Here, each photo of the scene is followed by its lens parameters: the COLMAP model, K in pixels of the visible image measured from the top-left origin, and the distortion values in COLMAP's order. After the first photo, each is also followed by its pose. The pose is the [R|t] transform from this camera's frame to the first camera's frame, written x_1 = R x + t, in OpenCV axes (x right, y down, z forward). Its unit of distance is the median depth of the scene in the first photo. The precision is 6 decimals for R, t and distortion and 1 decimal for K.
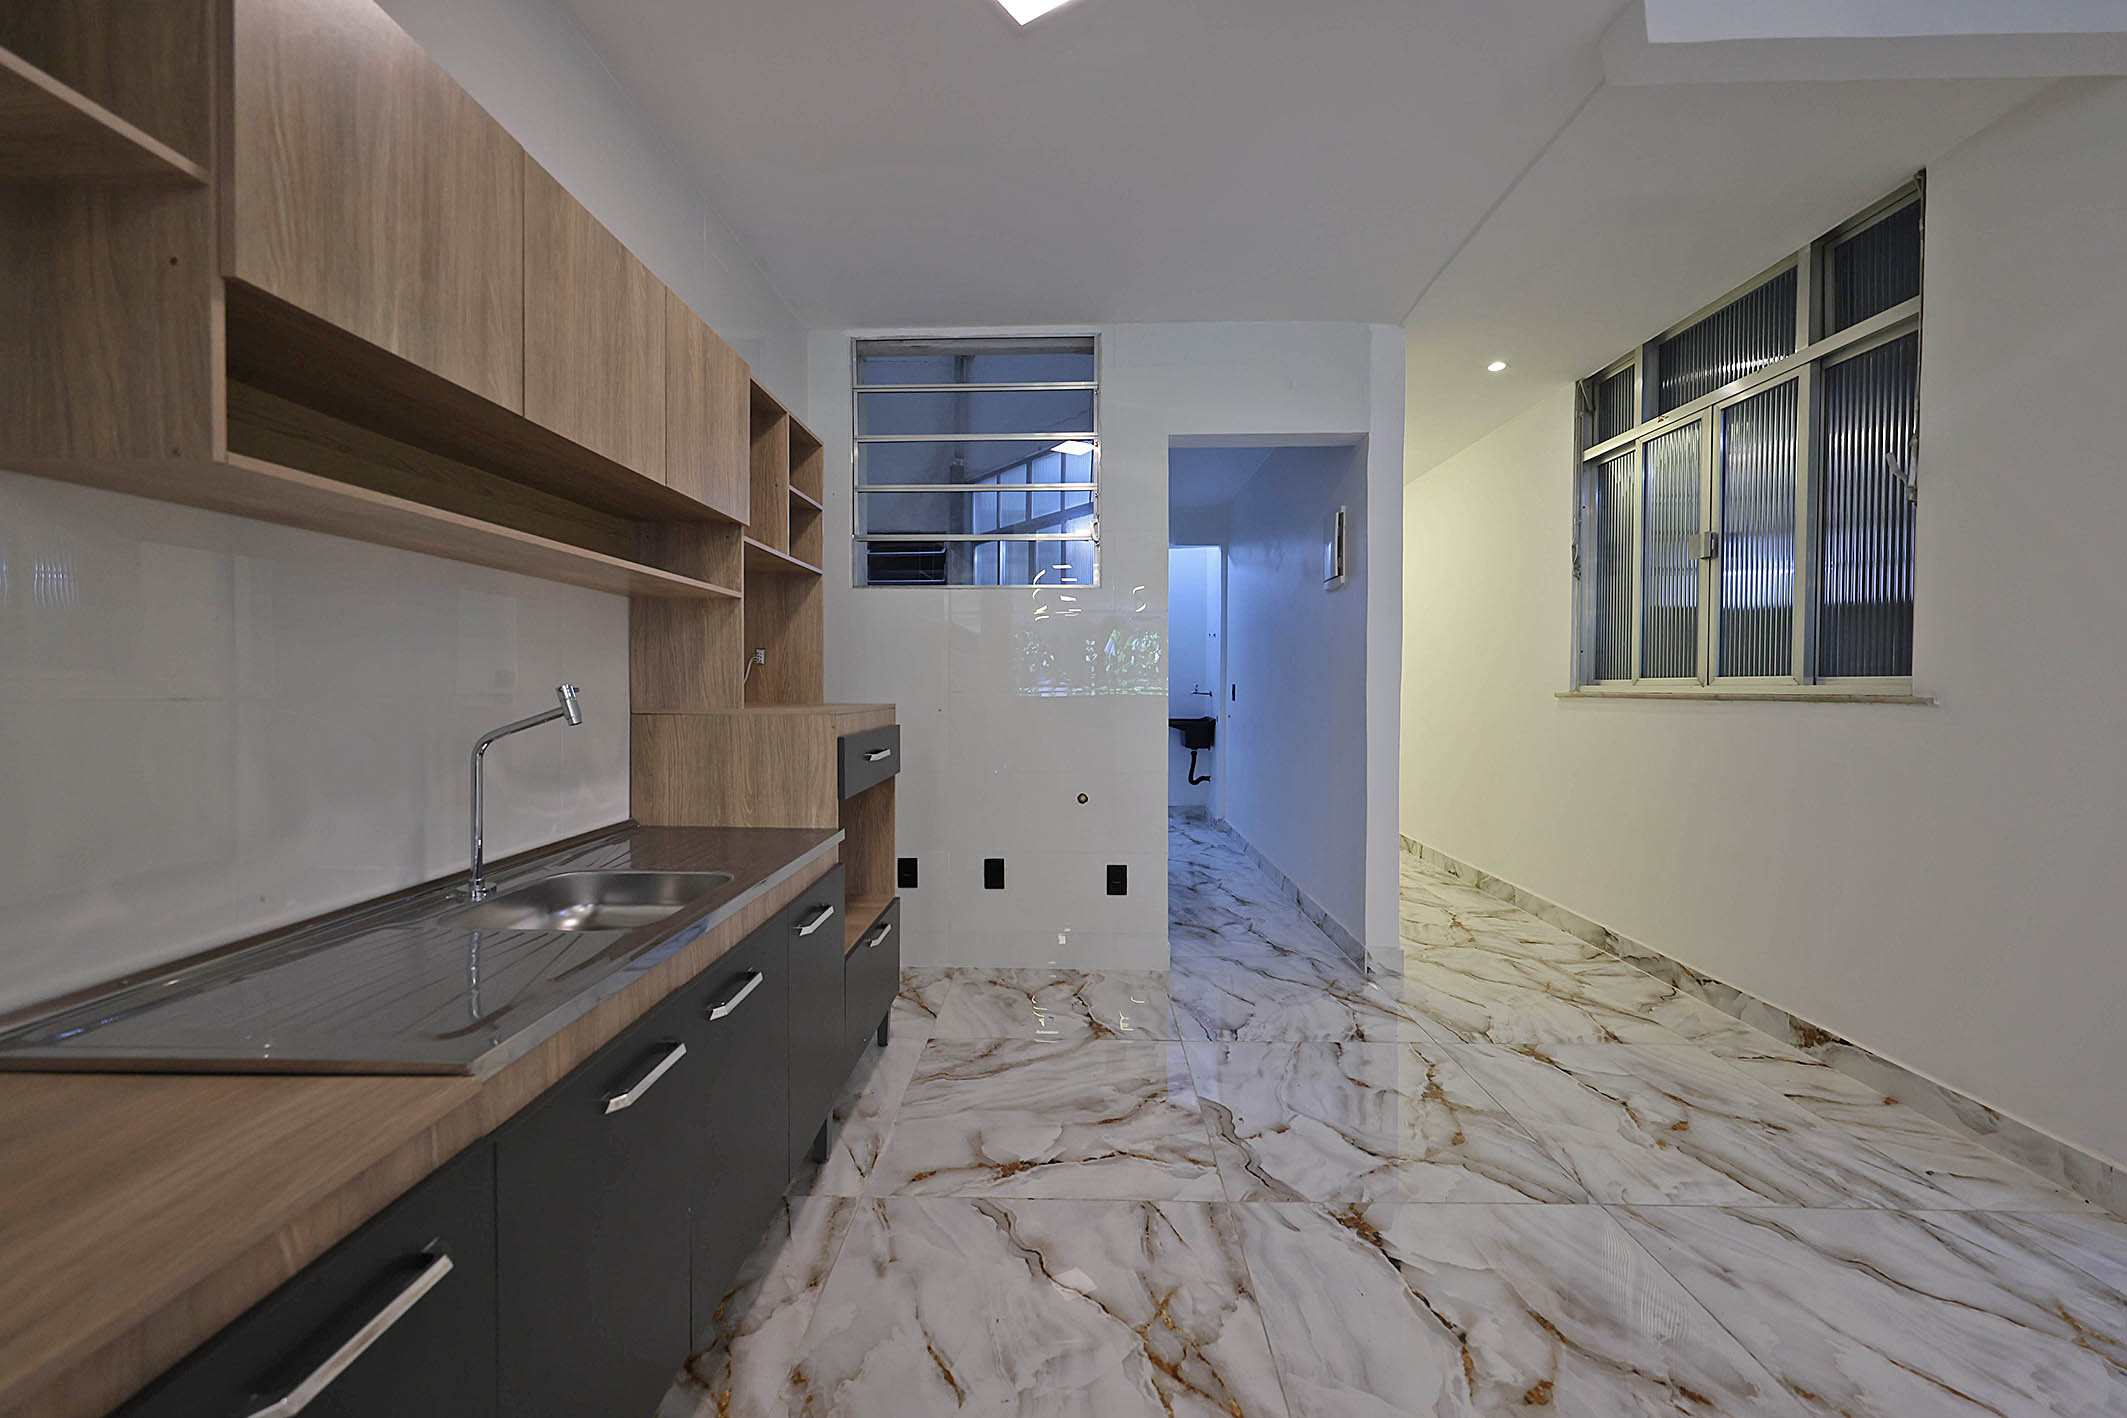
lens RADIAL K [[818.9, 0, 1060.5], [0, 818.9, 701.0], [0, 0, 1]] dist [0.002883, -0.000016]
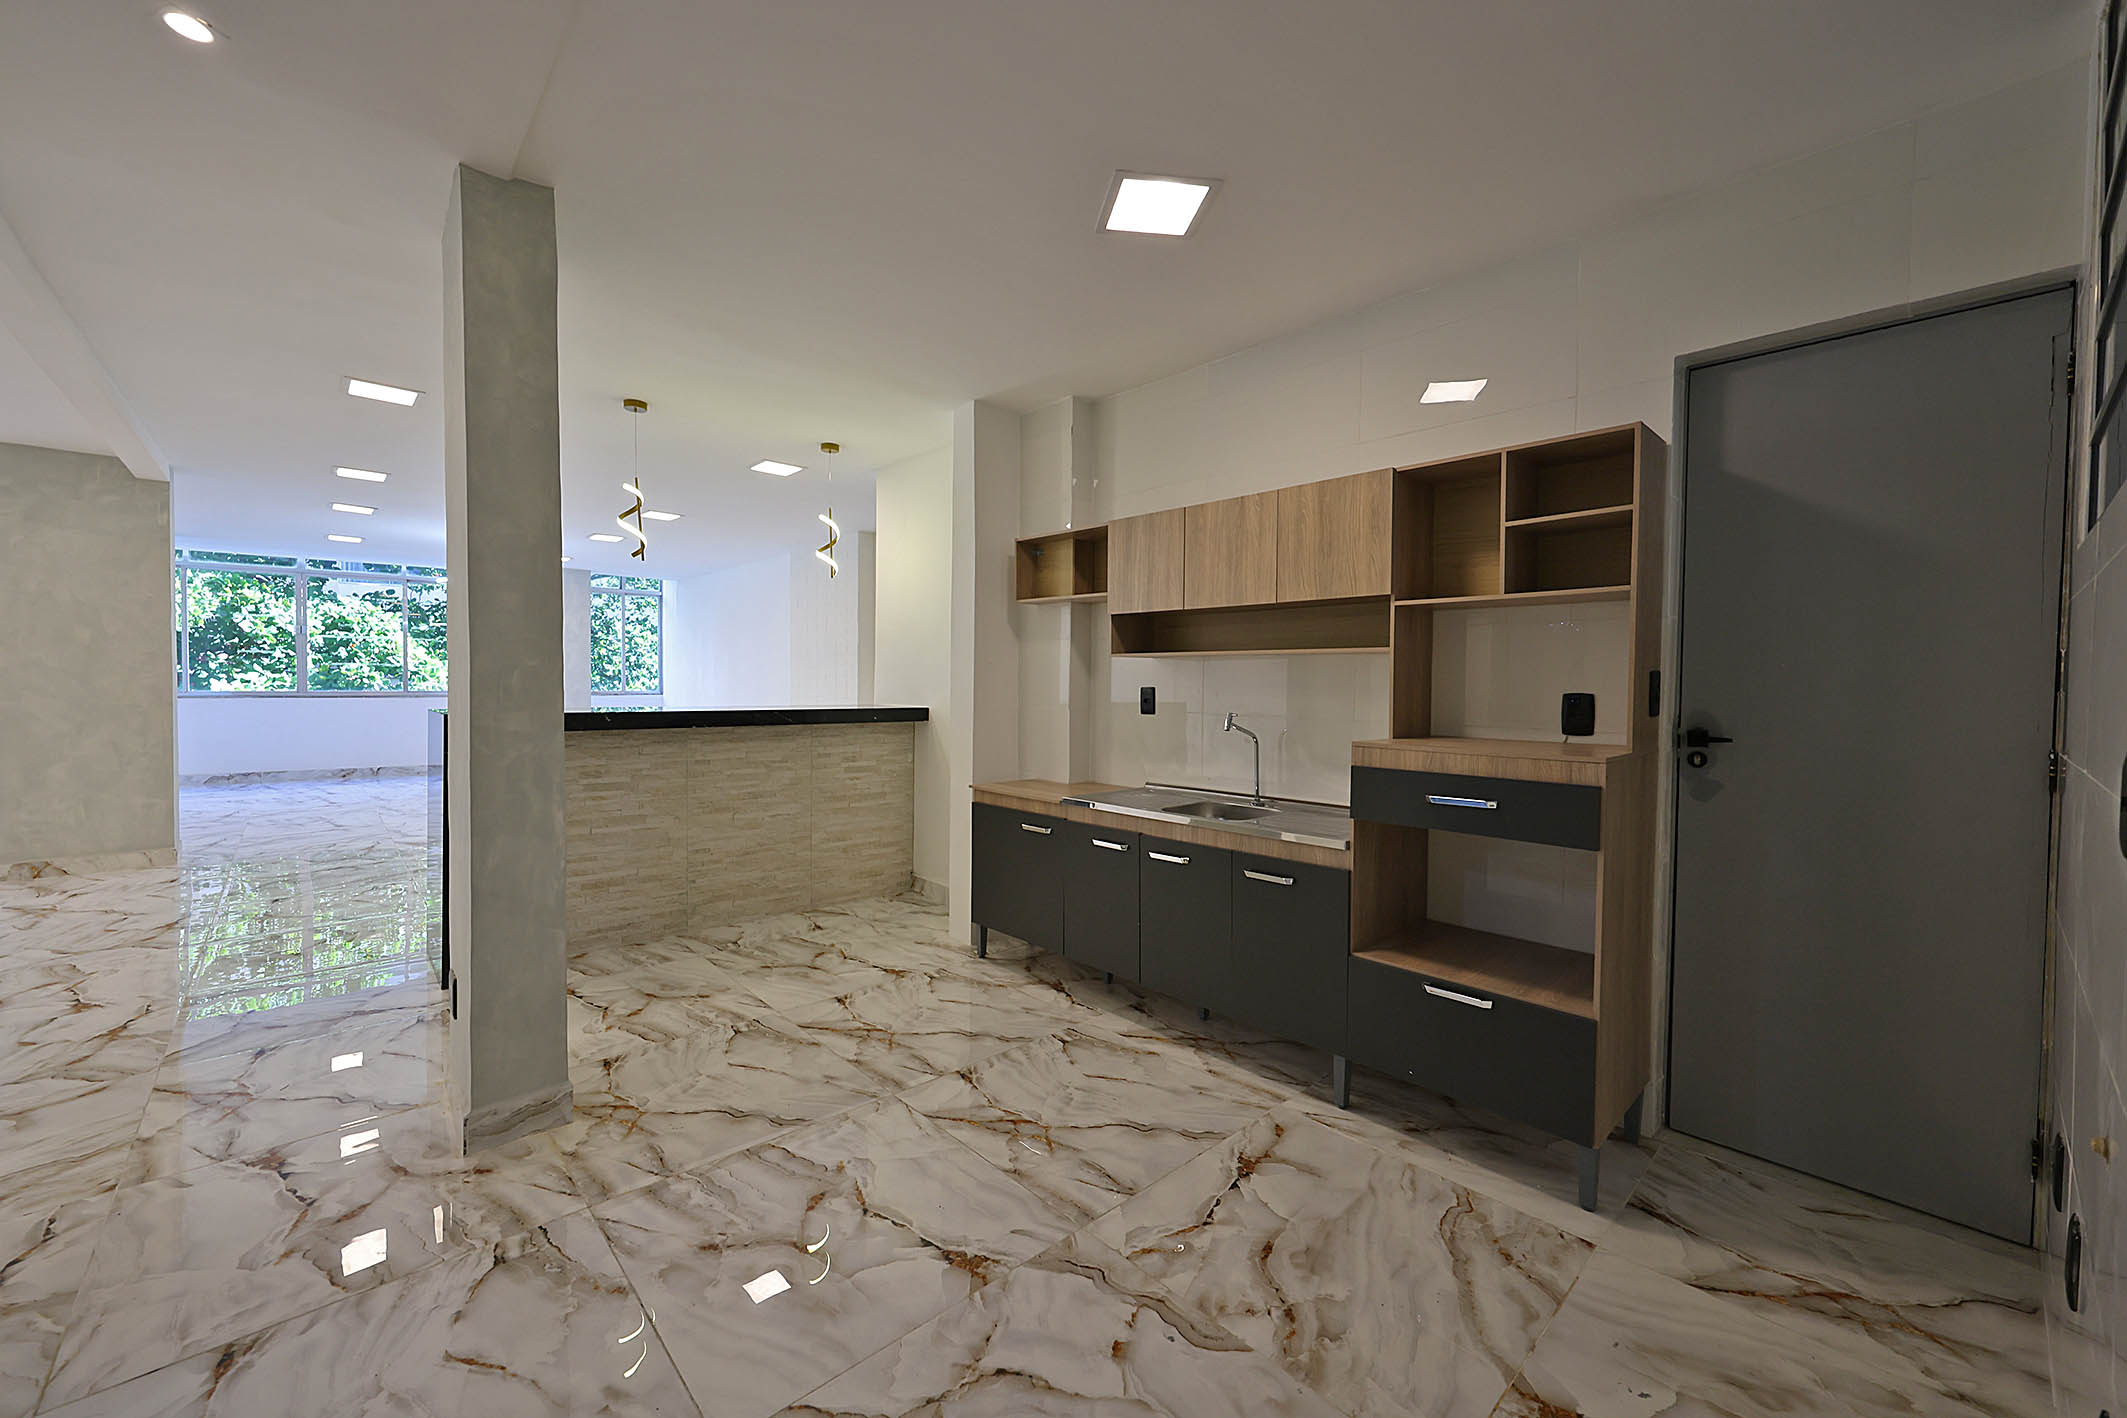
lens RADIAL K [[819.1, 0, 1060.3], [0, 819.1, 702.1], [0, 0, 1]] dist [0.004334, -0.000124]
pose [[-0.720950, 0.005188, -0.692968, 0.966068], [-0.025892, 0.999072, 0.034417, -0.086601], [0.692504, 0.042755, -0.720146, 1.752782]]
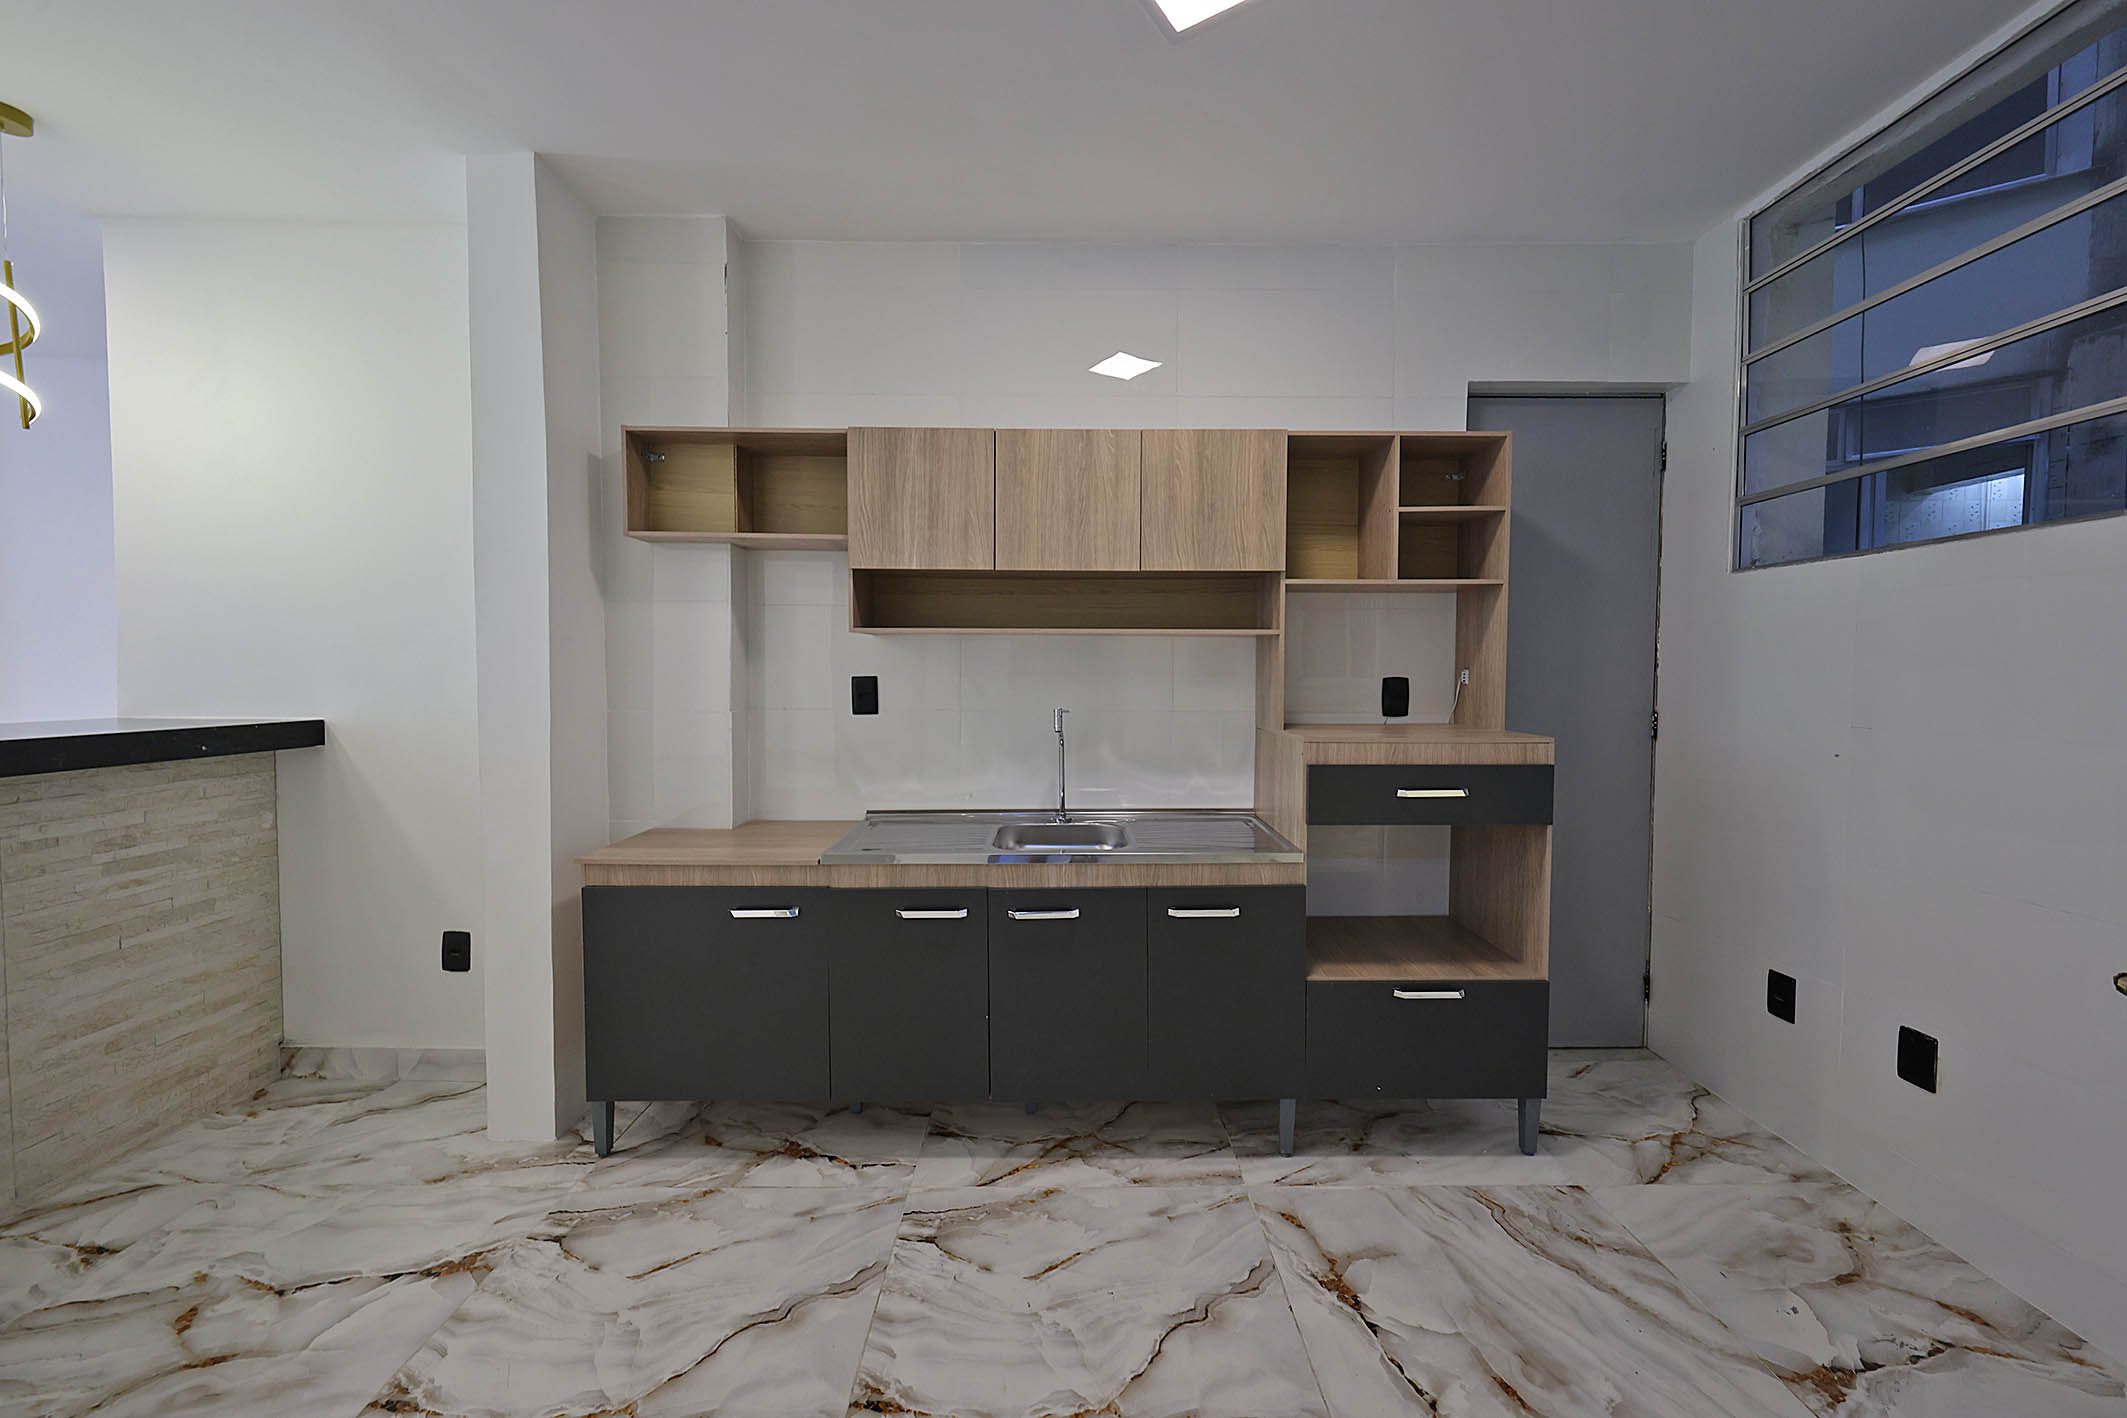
lens RADIAL K [[818.5, 0, 1064.3], [0, 818.5, 697.2], [0, 0, 1]] dist [0.000203, -0.000150]
pose [[0.025618, 0.030140, -0.999217, 0.847636], [-0.021507, 0.999331, 0.029592, -0.072096], [0.999440, 0.020732, 0.026249, 0.747806]]
